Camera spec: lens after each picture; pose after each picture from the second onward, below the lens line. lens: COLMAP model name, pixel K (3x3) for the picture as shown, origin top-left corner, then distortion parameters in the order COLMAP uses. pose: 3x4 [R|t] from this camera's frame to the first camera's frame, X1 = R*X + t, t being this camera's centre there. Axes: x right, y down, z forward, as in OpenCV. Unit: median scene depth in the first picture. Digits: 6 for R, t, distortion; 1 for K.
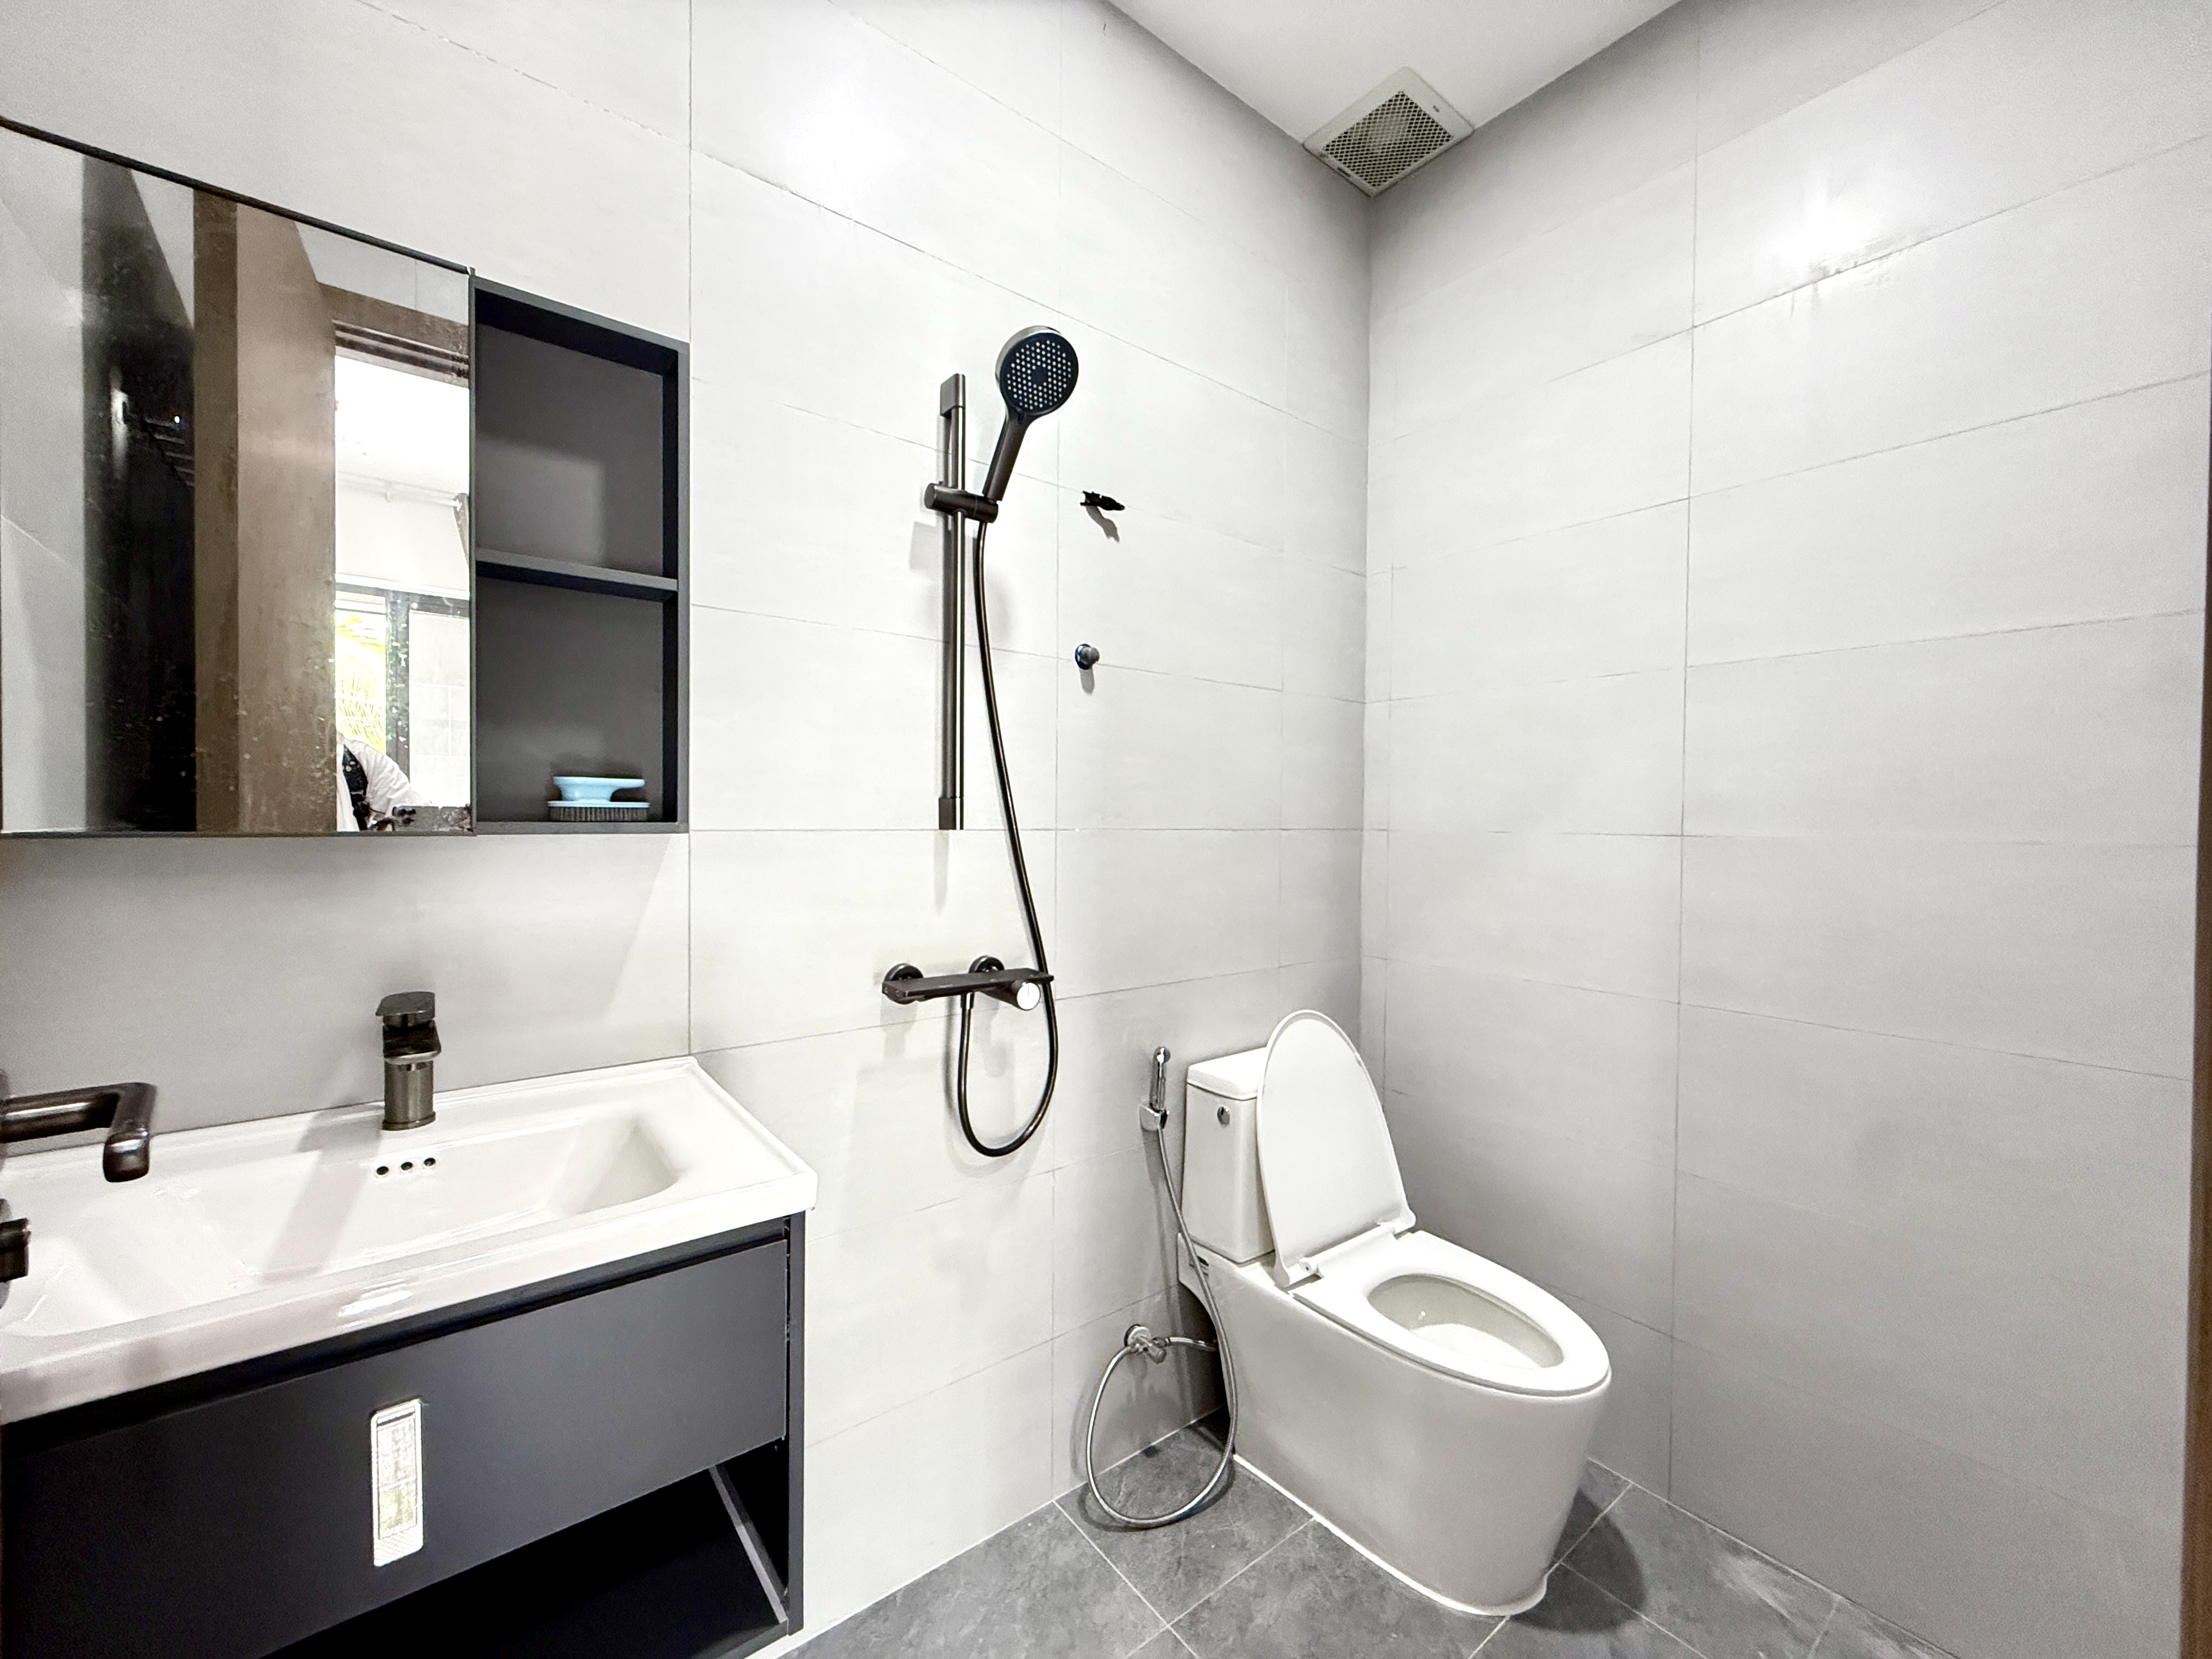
lens RADIAL K [[879.4, 0, 1094.0], [0, 879.4, 830.3], [0, 0, 1]] dist [-0.000254, -0.000231]
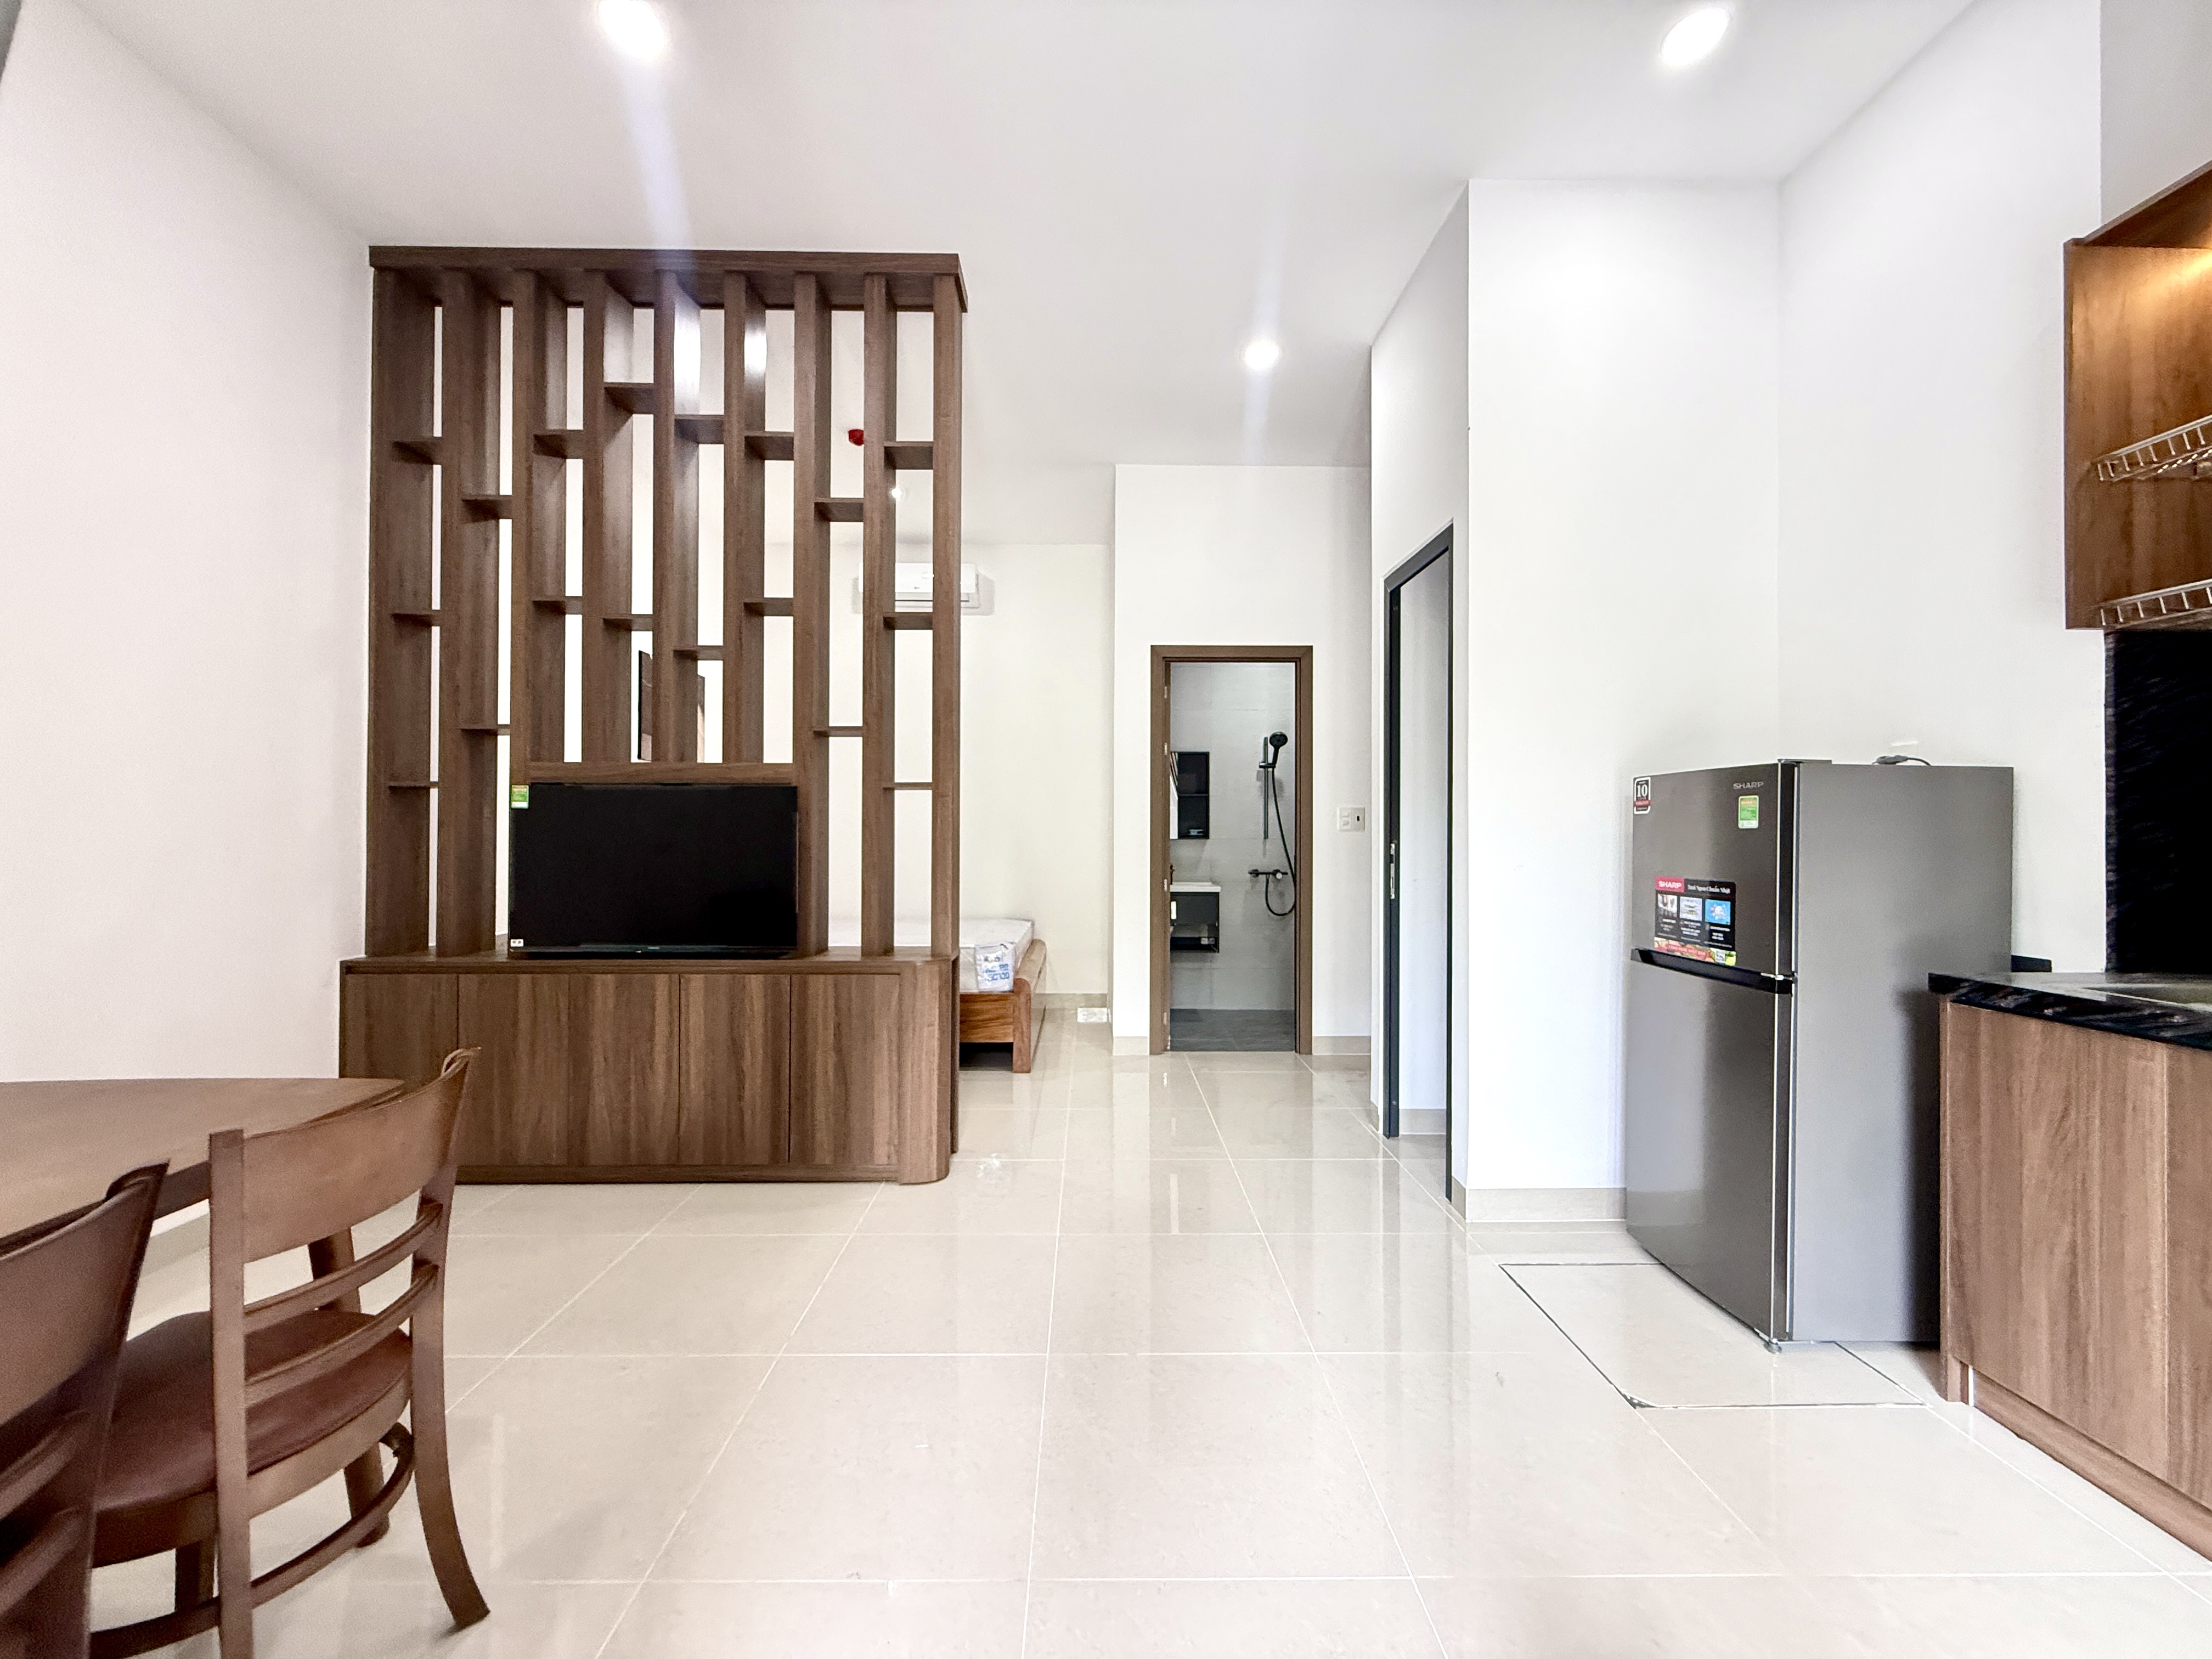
lens RADIAL K [[879.4, 0, 1097.9], [0, 879.4, 830.6], [0, 0, 1]] dist [-0.000254, -0.000231]
pose [[0.792020, -0.013661, -0.610342, 1.876367], [-0.003287, 0.999640, -0.026640, 0.078086], [0.610486, 0.023106, 0.791690, -3.031562]]
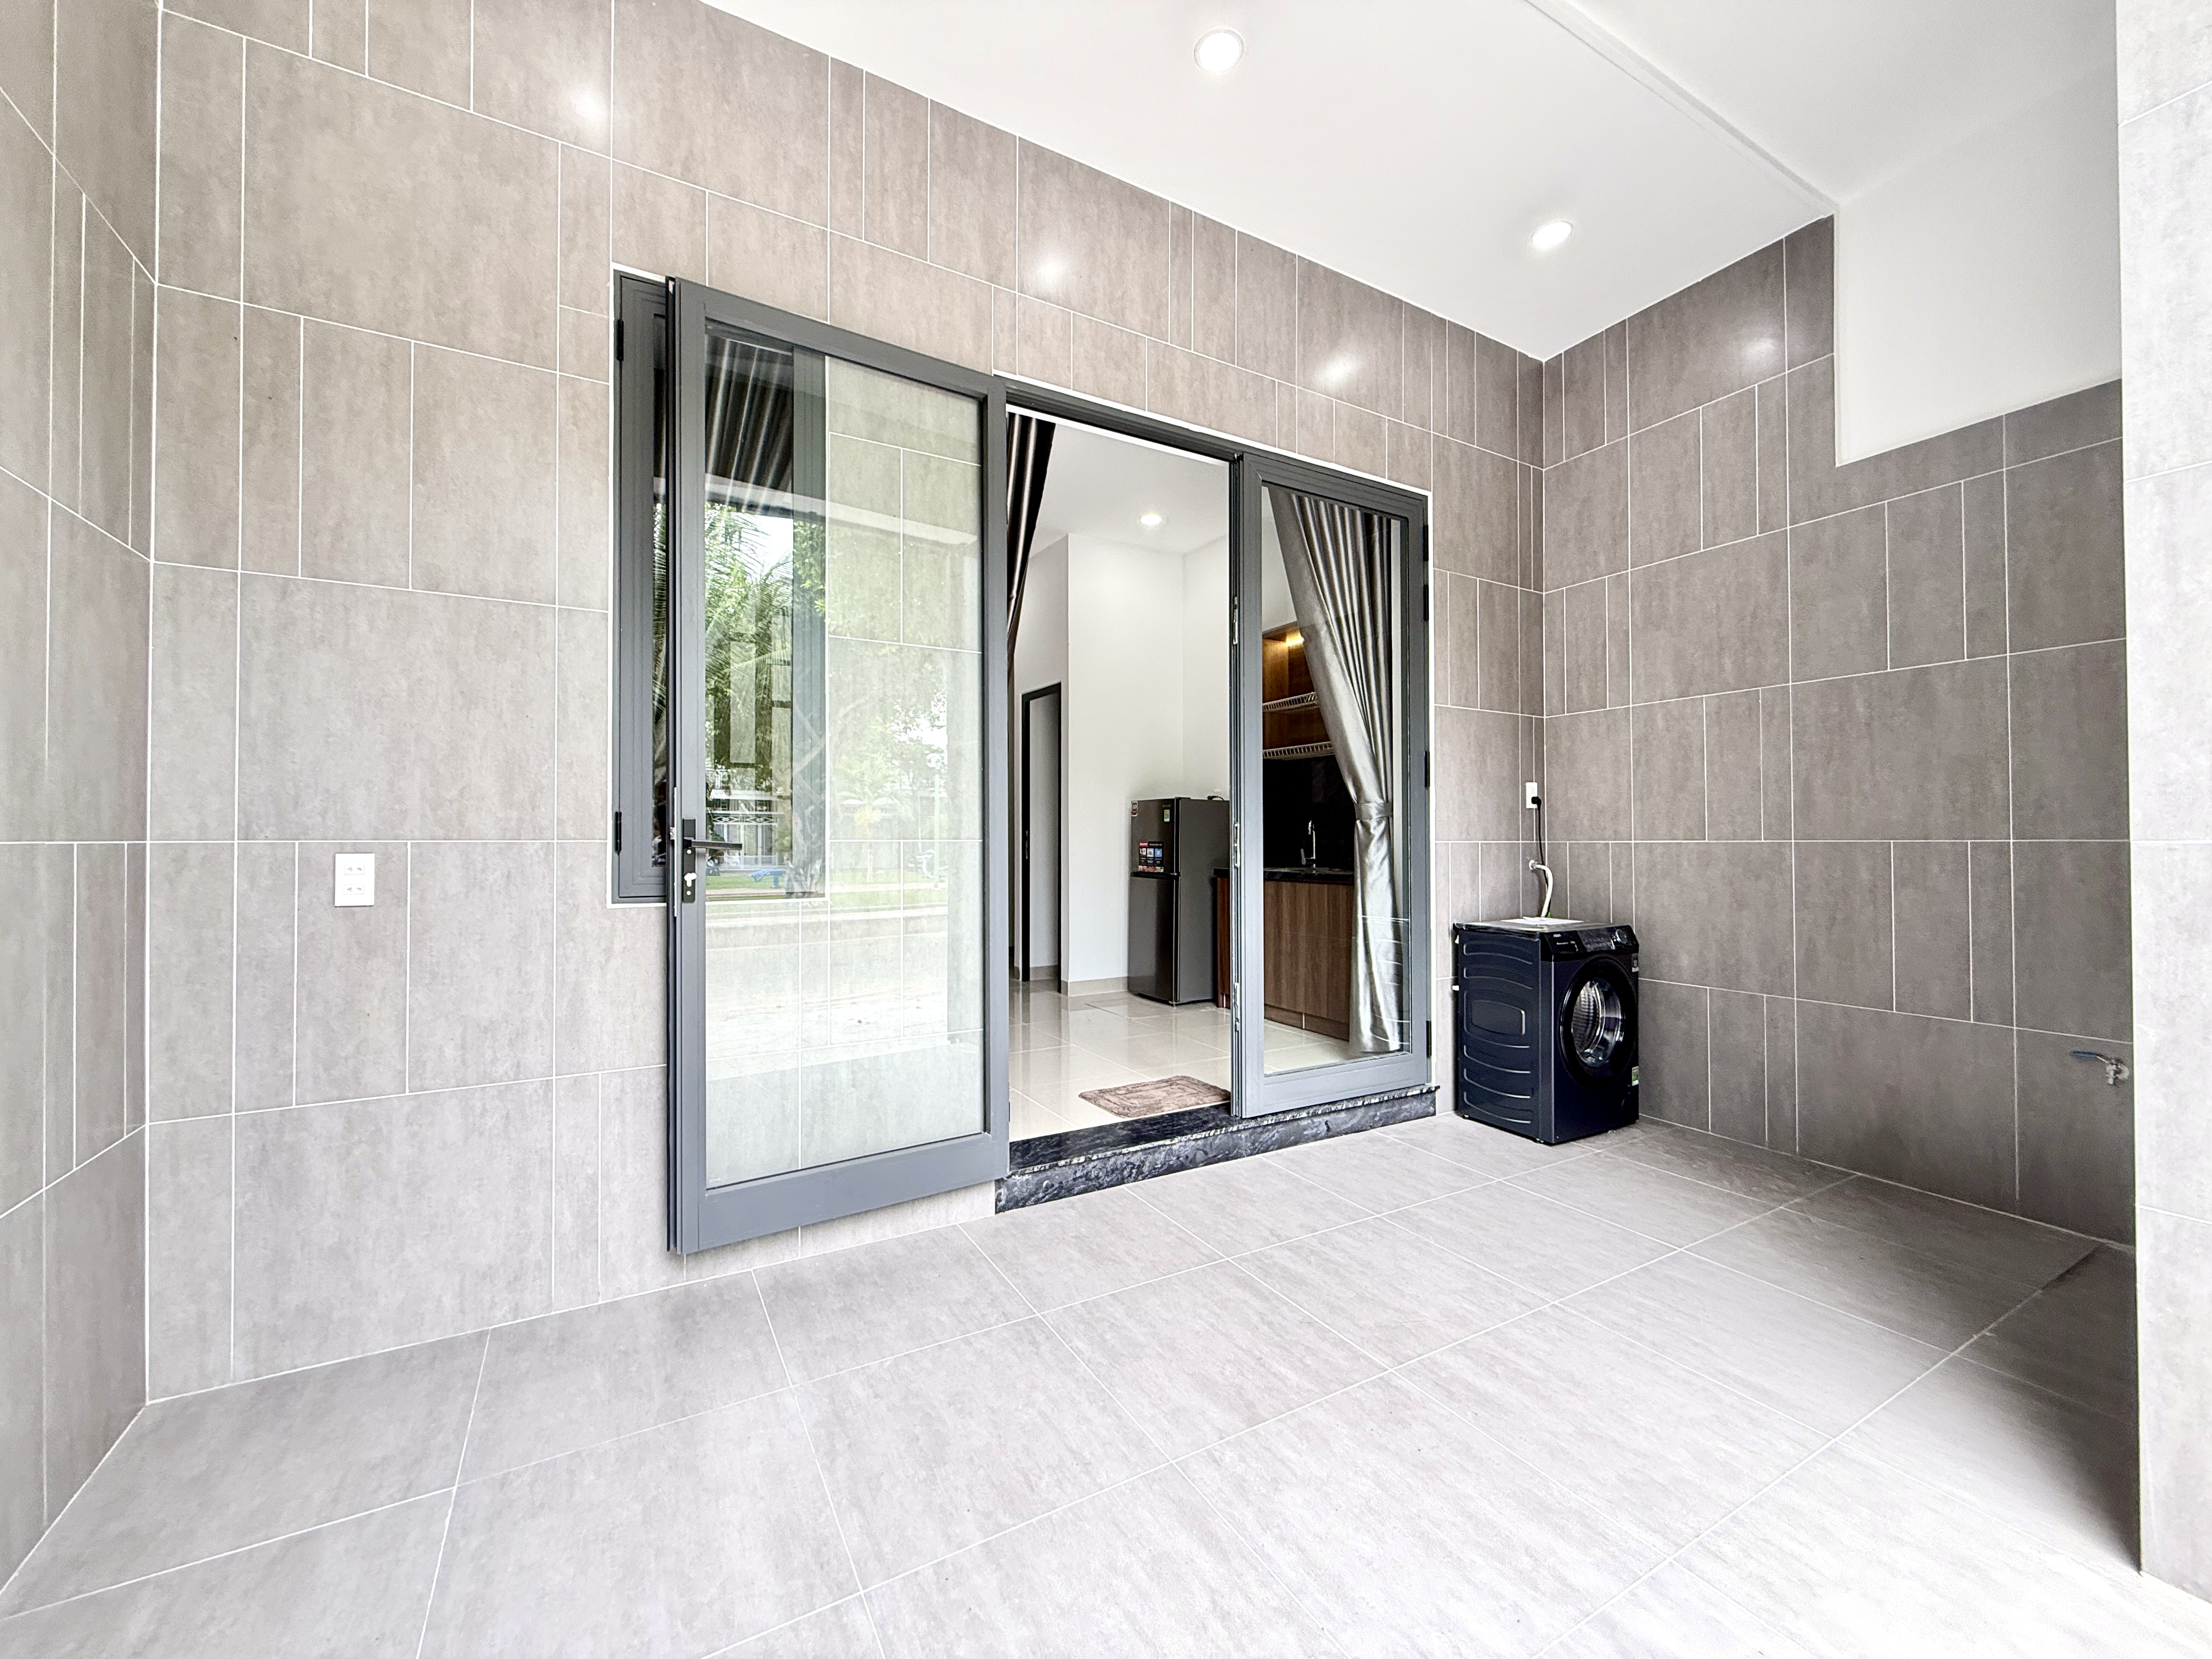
lens RADIAL K [[879.4, 0, 1103.4], [0, 879.4, 829.3], [0, 0, 1]] dist [-0.000254, -0.000231]
pose [[0.988191, -0.016089, -0.152377, 2.172278], [0.011858, 0.999520, -0.028636, 0.180957], [0.152765, 0.026491, 0.987907, -5.270152]]
